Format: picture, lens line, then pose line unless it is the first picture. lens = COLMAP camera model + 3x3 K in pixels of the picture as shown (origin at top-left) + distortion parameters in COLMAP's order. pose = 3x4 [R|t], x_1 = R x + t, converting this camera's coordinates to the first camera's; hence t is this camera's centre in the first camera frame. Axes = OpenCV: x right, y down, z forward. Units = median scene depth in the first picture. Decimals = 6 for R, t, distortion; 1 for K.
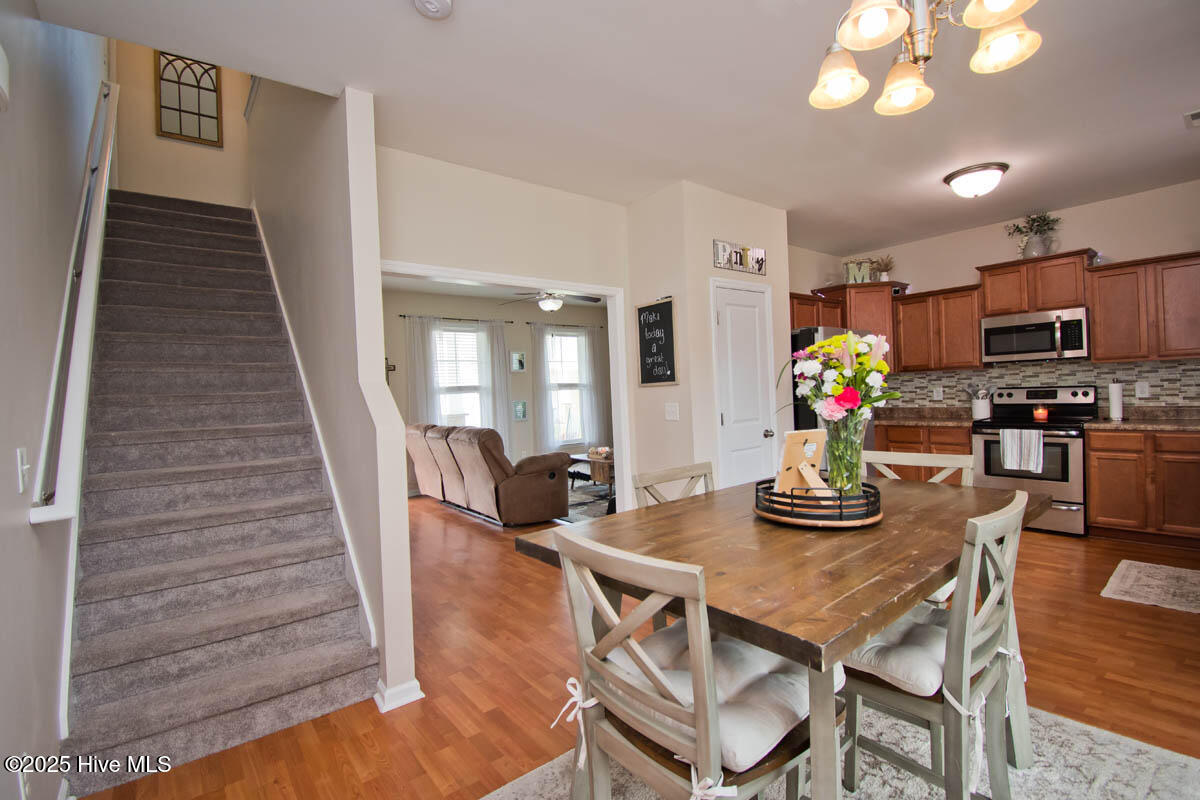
lens RADIAL K [[546.6, 0, 600.0], [0, 546.6, 400.0], [0, 0, 1]] dist [0.026079, -0.028545]
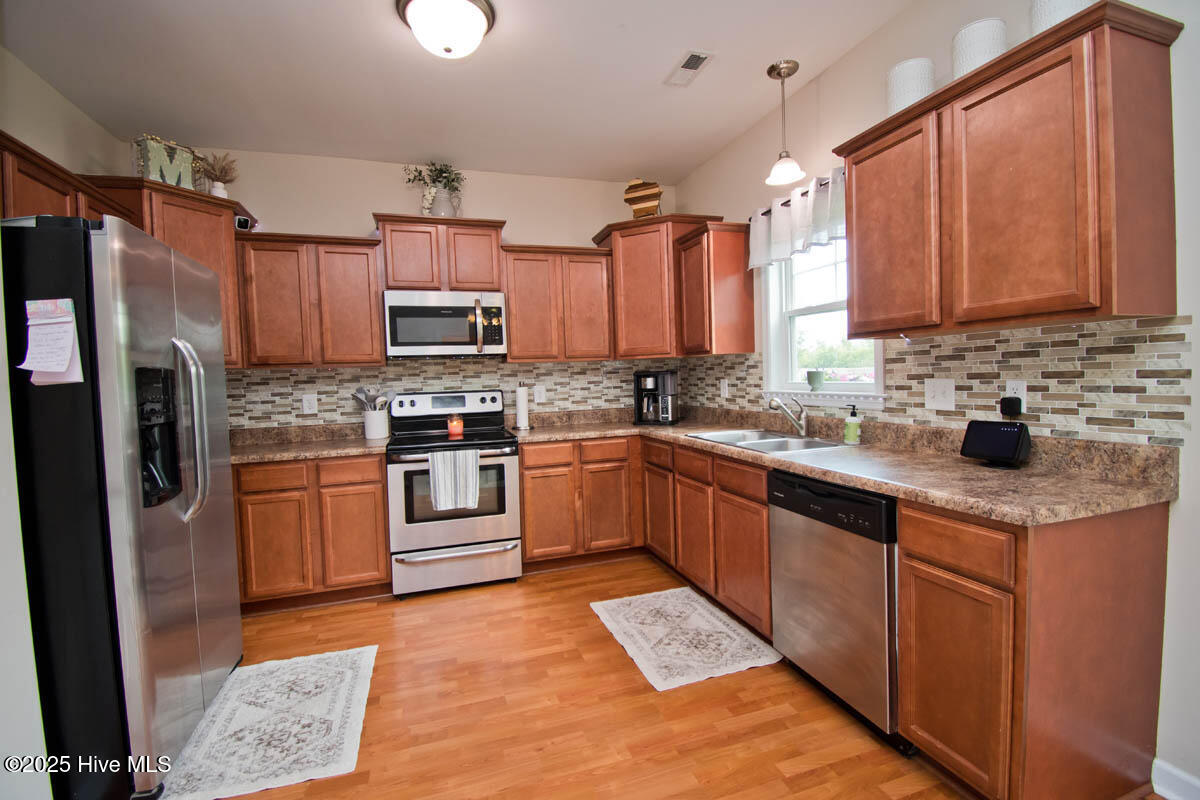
lens RADIAL K [[535.9, 0, 600.0], [0, 535.9, 400.0], [0, 0, 1]] dist [0.020940, -0.027111]
pose [[0.354368, -0.009285, 0.935060, 0.189729], [0.034186, 0.999411, -0.003032, -0.003033], [-0.934481, 0.033041, 0.354477, 0.583115]]
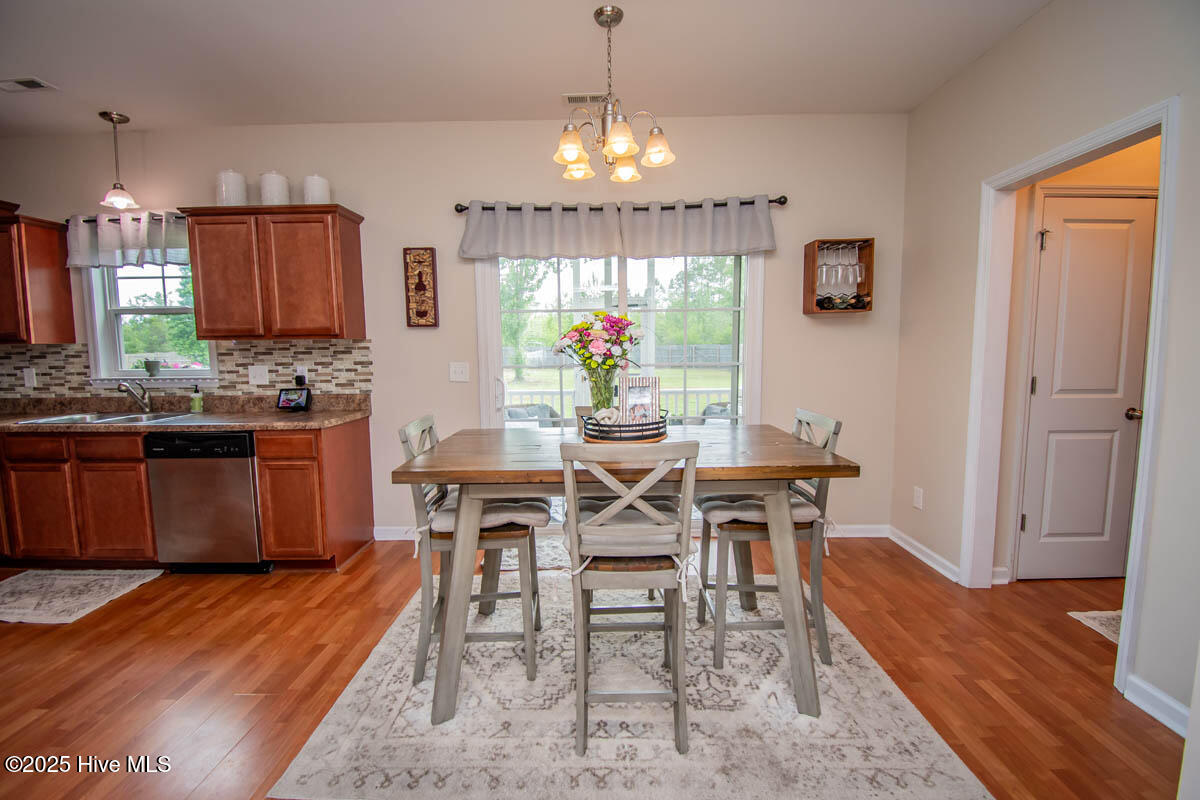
lens RADIAL K [[522.7, 0, 600.0], [0, 522.7, 400.0], [0, 0, 1]] dist [0.017346, -0.024712]
pose [[-0.768734, -0.009345, 0.639500, -0.142897], [0.057543, 0.994827, 0.083709, 0.001305], [-0.636975, 0.101148, -0.764220, 0.746377]]
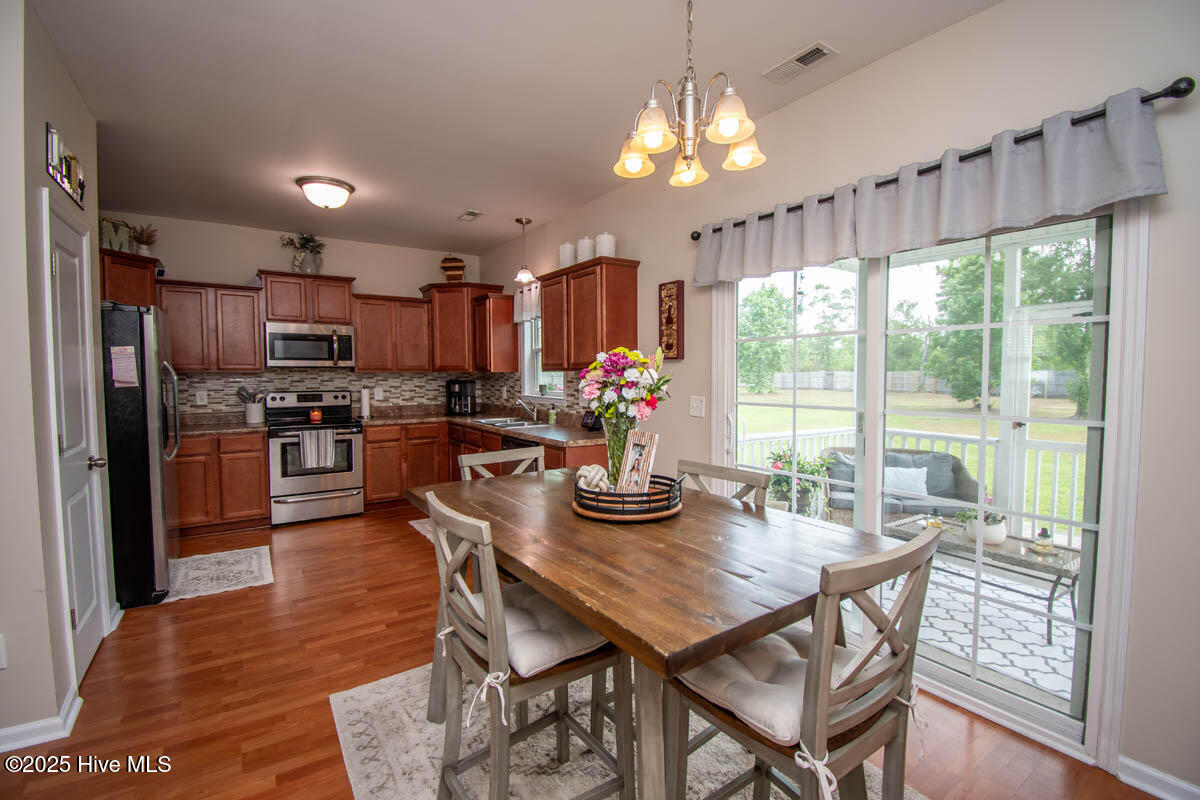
lens RADIAL K [[522.7, 0, 600.0], [0, 522.7, 400.0], [0, 0, 1]] dist [0.017346, -0.024712]
pose [[0.078477, -0.007846, 0.996885, -0.227311], [0.016461, 0.999843, 0.006574, -0.003429], [-0.996780, 0.015894, 0.078594, 0.362122]]
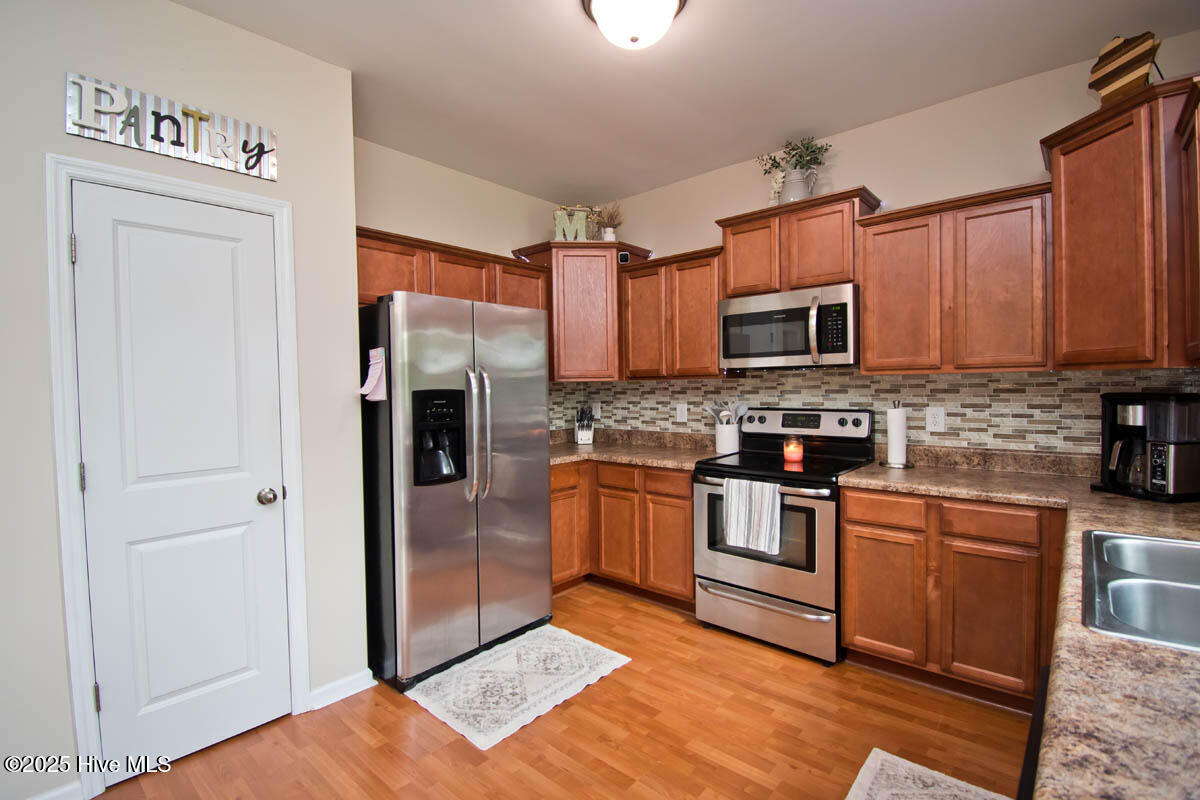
lens RADIAL K [[546.6, 0, 600.0], [0, 546.6, 400.0], [0, 0, 1]] dist [0.026079, -0.028545]
pose [[0.985488, 0.023075, 0.168168, 0.501318], [-0.023869, 0.999711, 0.002701, -0.033407], [-0.168057, -0.006676, 0.985755, 0.436204]]
